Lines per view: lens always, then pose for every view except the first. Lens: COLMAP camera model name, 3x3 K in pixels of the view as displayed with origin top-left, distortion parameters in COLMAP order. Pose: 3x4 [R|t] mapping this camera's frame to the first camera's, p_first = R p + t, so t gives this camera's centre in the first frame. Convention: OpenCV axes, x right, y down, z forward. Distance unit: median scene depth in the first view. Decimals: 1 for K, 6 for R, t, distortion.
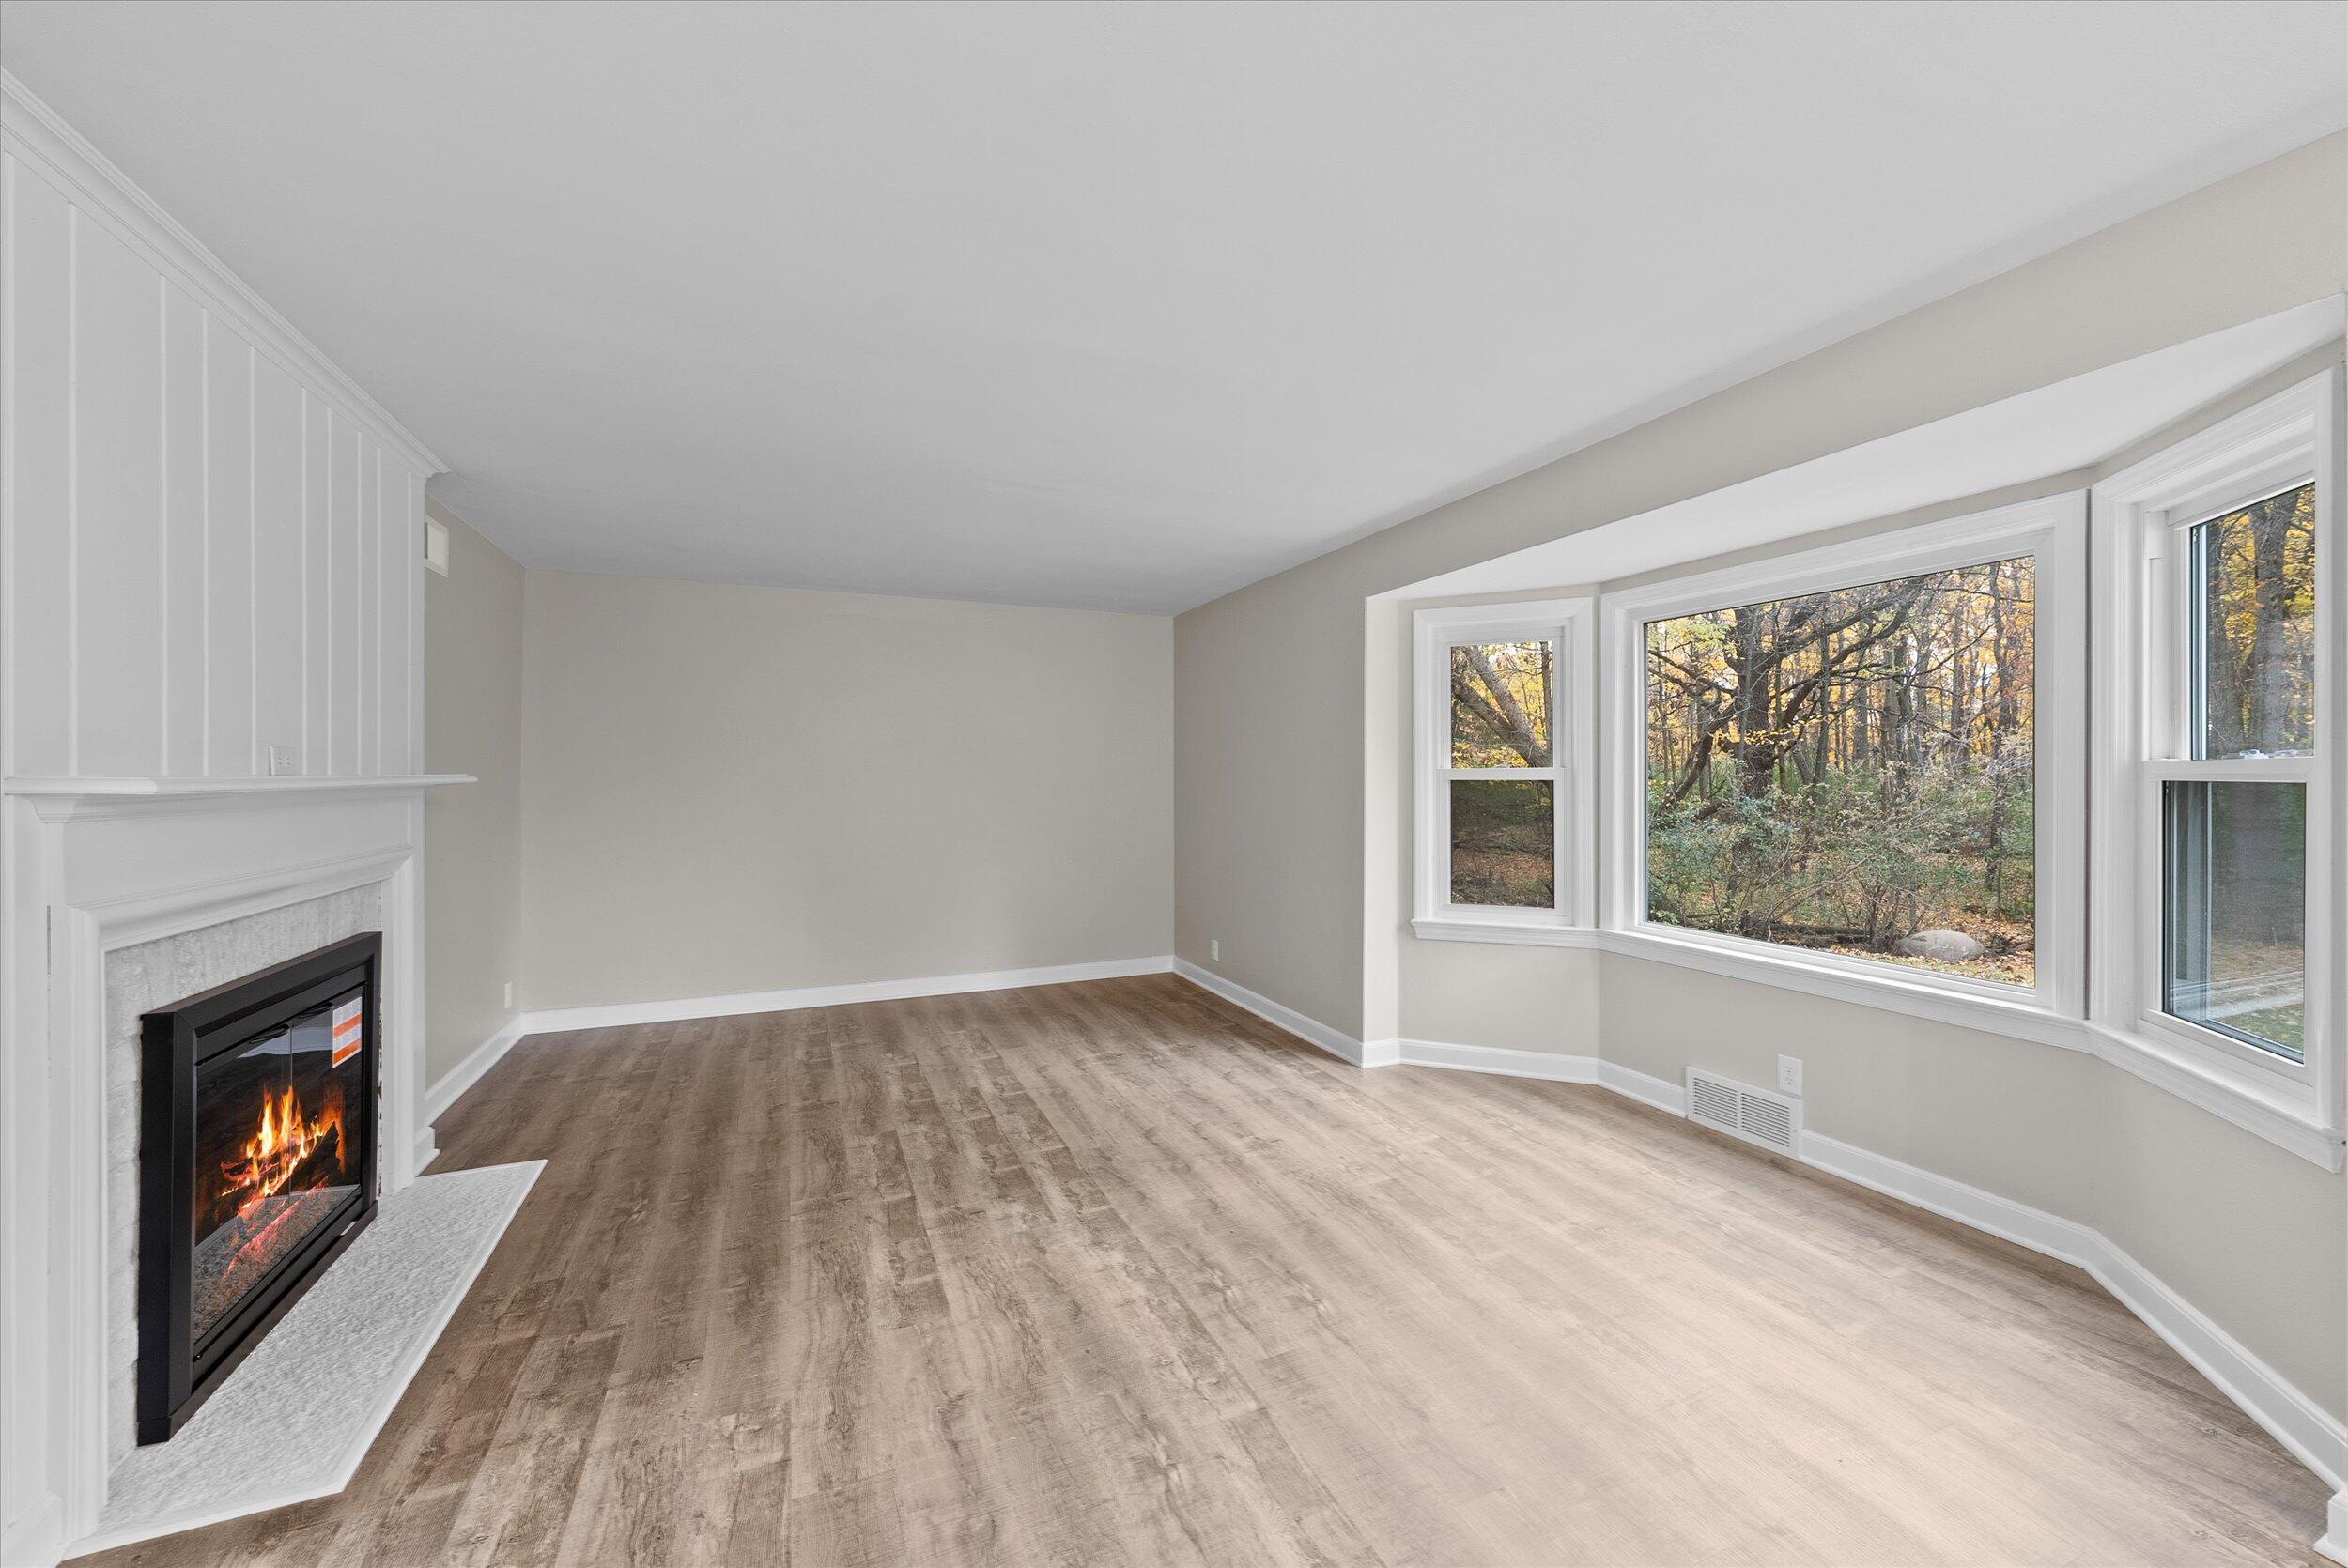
lens RADIAL K [[837.3, 0, 1178.3], [0, 837.3, 773.0], [0, 0, 1]] dist [-0.002122, 0.000122]
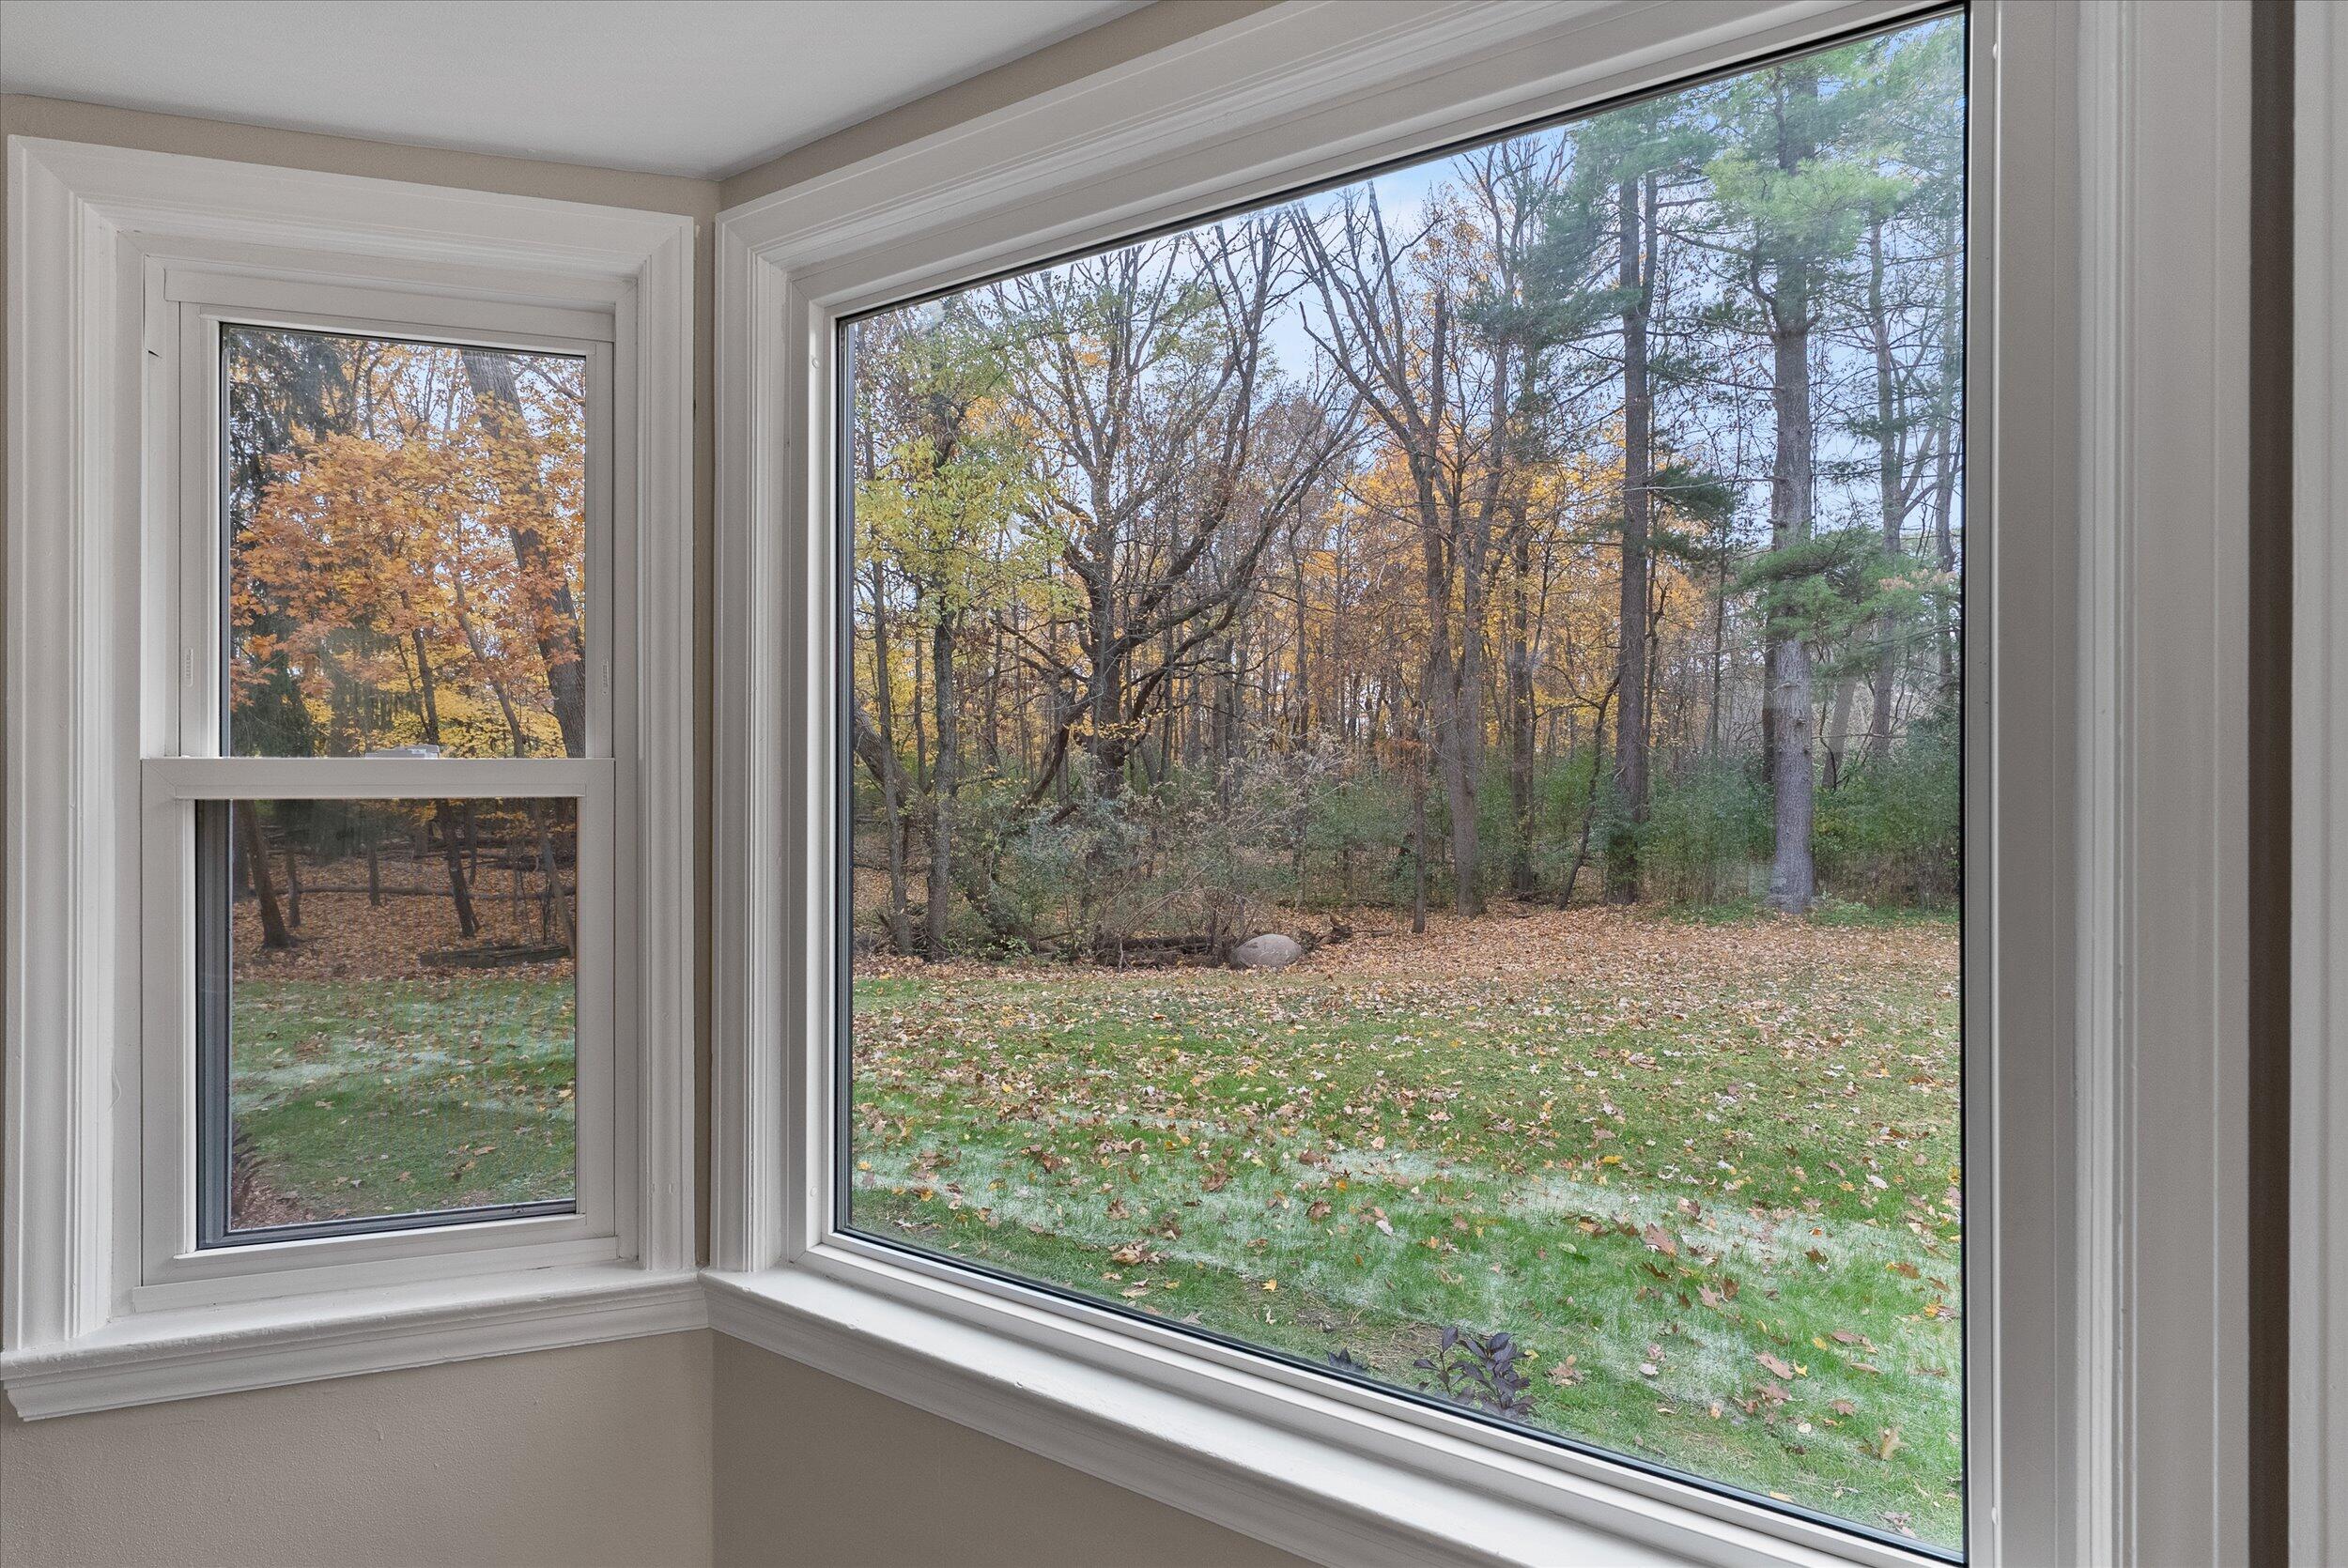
lens RADIAL K [[952.2, 0, 1174.6], [0, 952.2, 772.8], [0, 0, 1]] dist [0.000107, 0.000030]
pose [[0.780980, 0.000205, 0.624556, 0.397739], [-0.003168, 0.999988, 0.003633, -0.003197], [-0.624548, -0.004816, 0.780972, 0.584160]]
